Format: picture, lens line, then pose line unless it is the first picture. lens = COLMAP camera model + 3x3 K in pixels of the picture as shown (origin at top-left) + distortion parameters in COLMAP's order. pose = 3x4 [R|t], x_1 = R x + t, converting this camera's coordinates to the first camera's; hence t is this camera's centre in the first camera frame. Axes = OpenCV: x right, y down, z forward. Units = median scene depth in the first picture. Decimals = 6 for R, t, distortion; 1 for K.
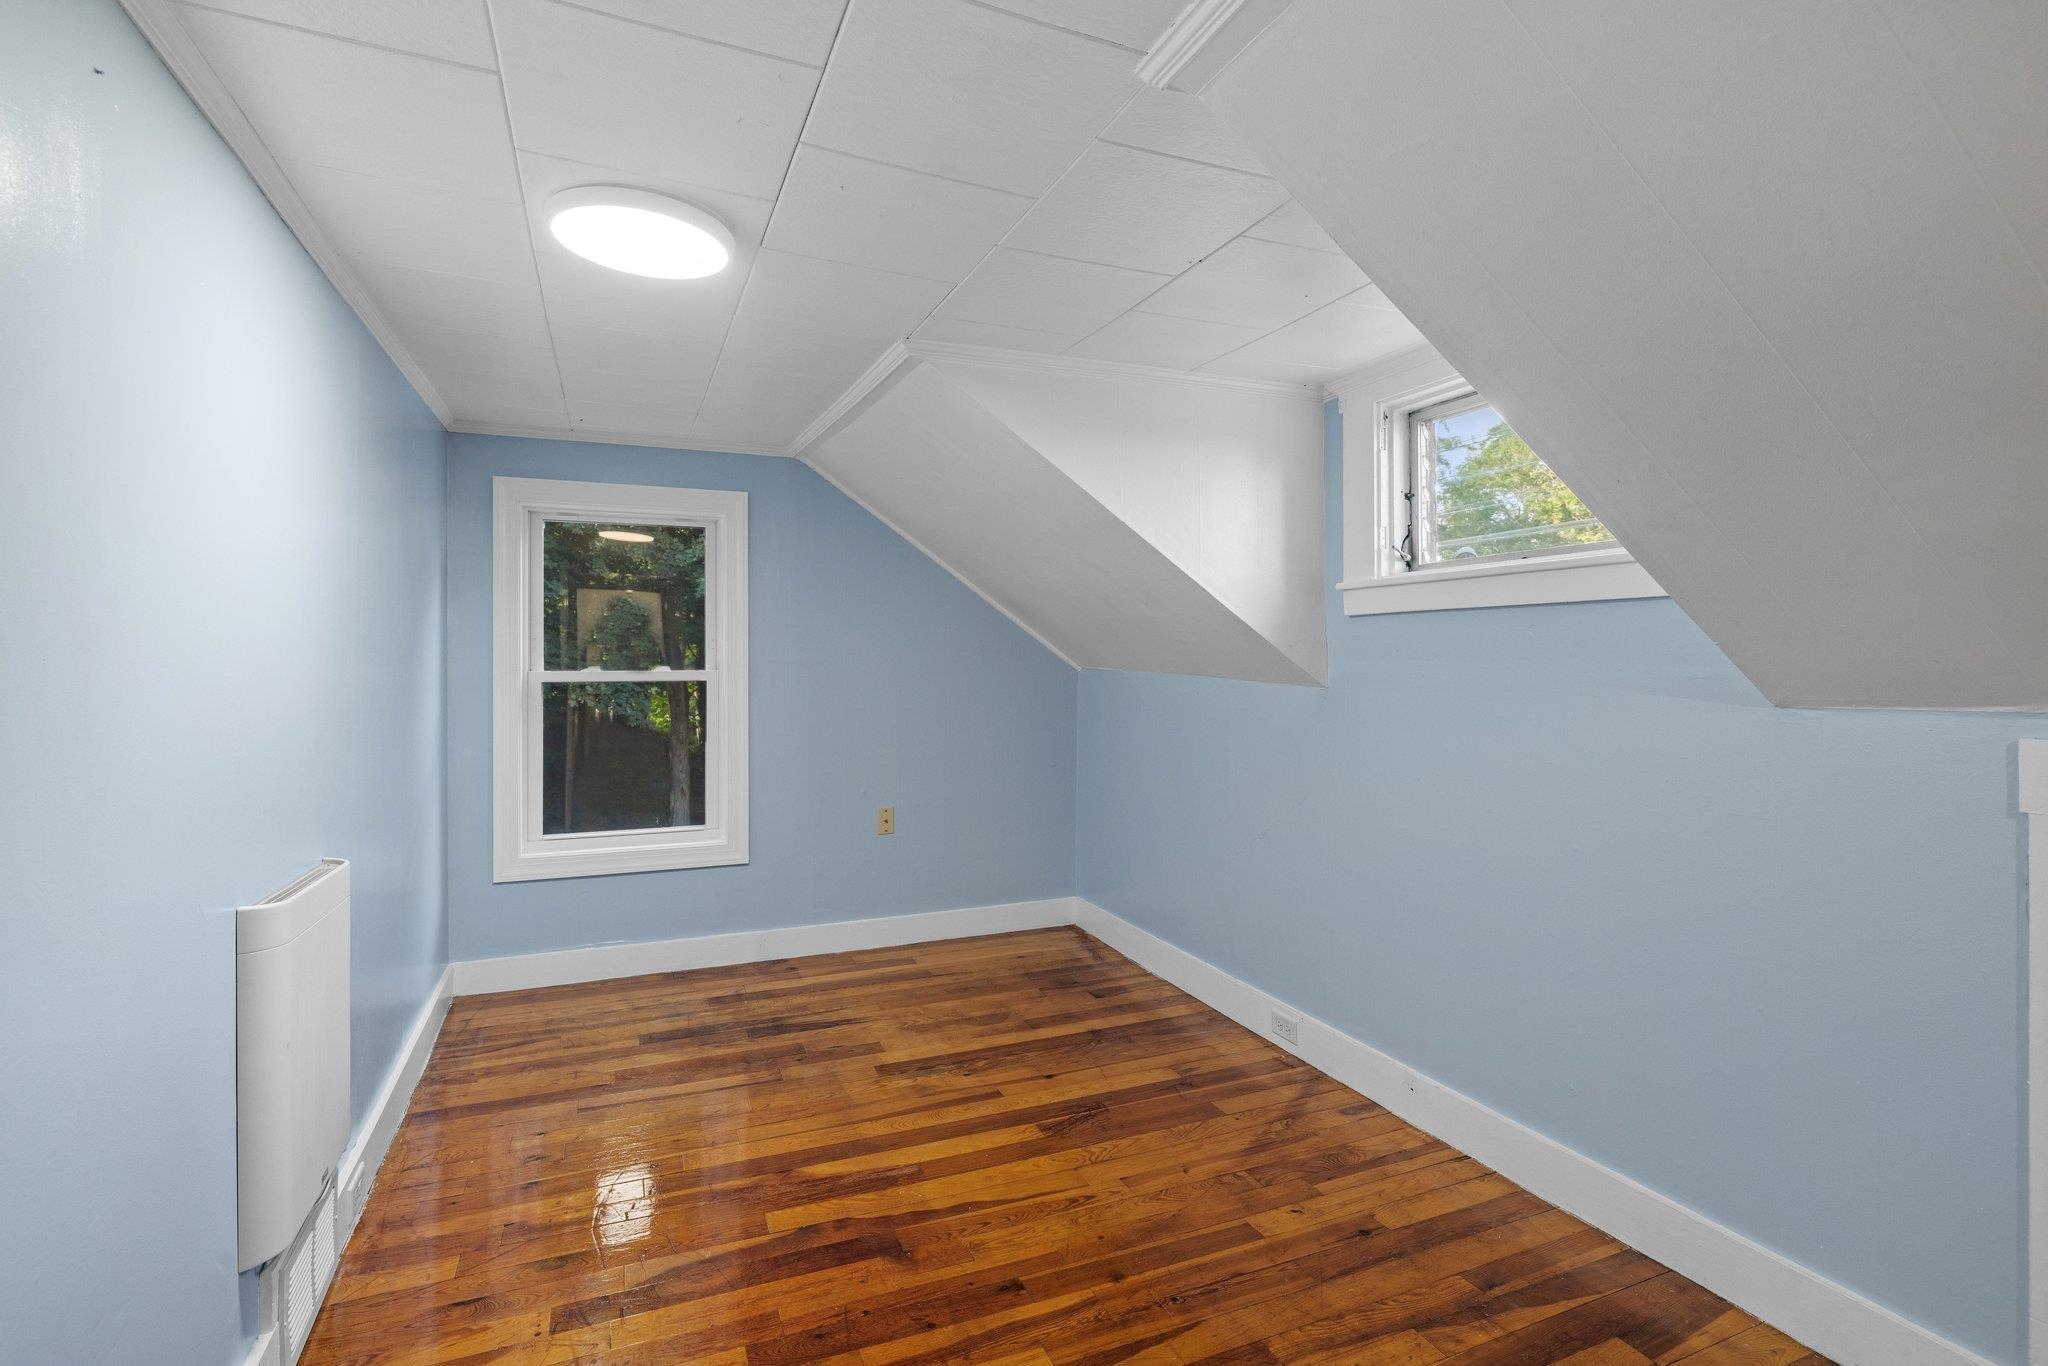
lens RADIAL K [[984.7, 0, 1024.2], [0, 984.7, 672.1], [0, 0, 1]] dist [0.000696, 0.000156]
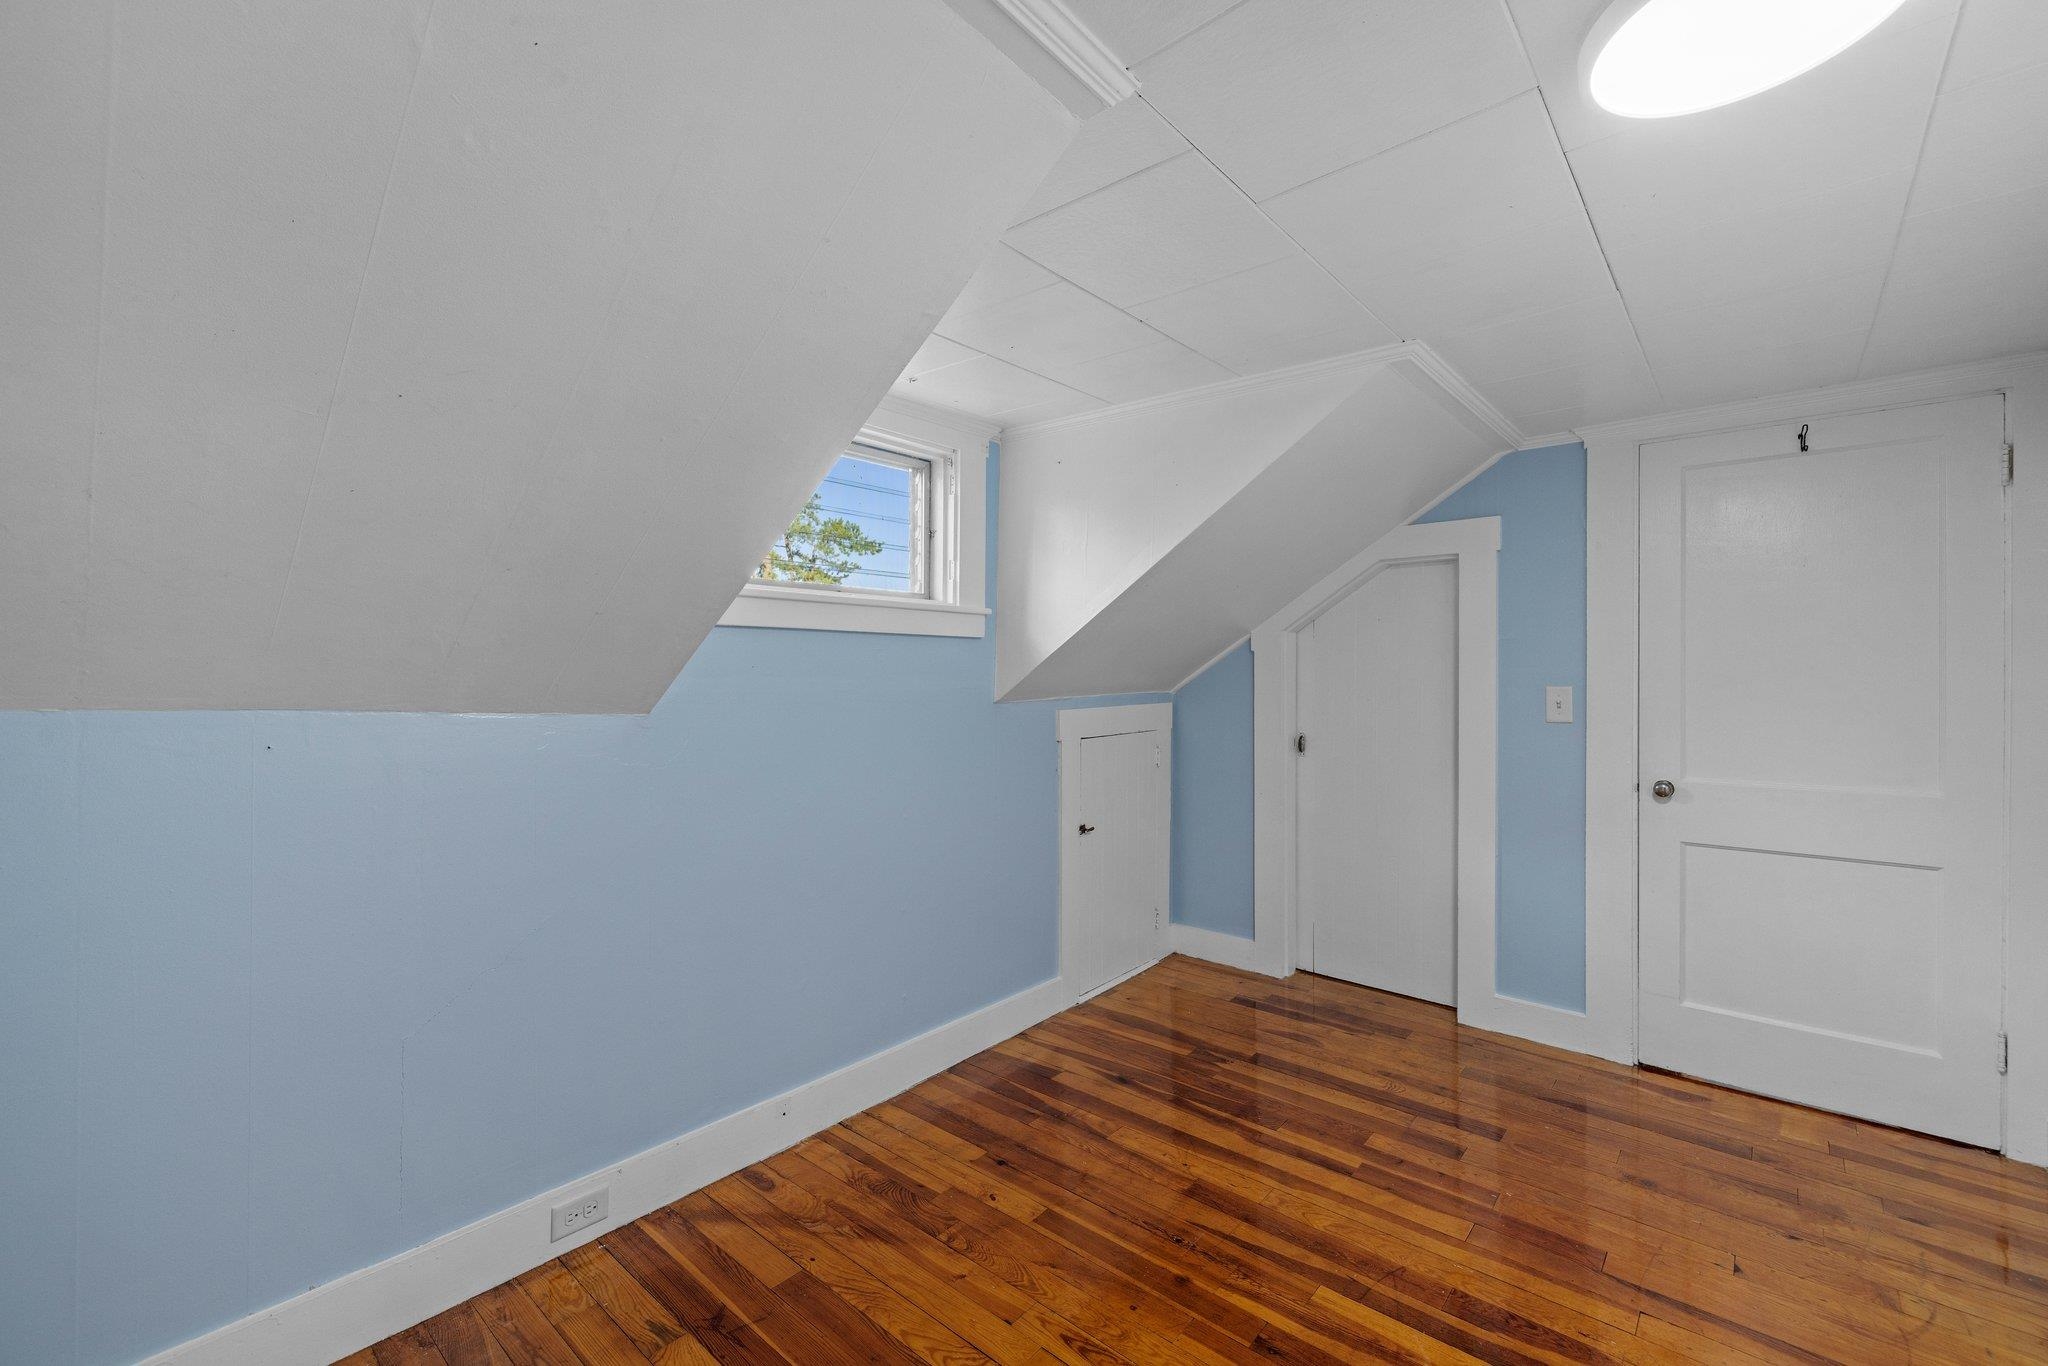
lens RADIAL K [[861.3, 0, 1018.9], [0, 861.3, 677.1], [0, 0, 1]] dist [0.001704, 0.000132]
pose [[-0.438630, -0.003405, 0.898661, -0.562889], [0.007924, 0.999939, 0.007657, -0.019371], [-0.898633, 0.010480, -0.438576, 1.363767]]
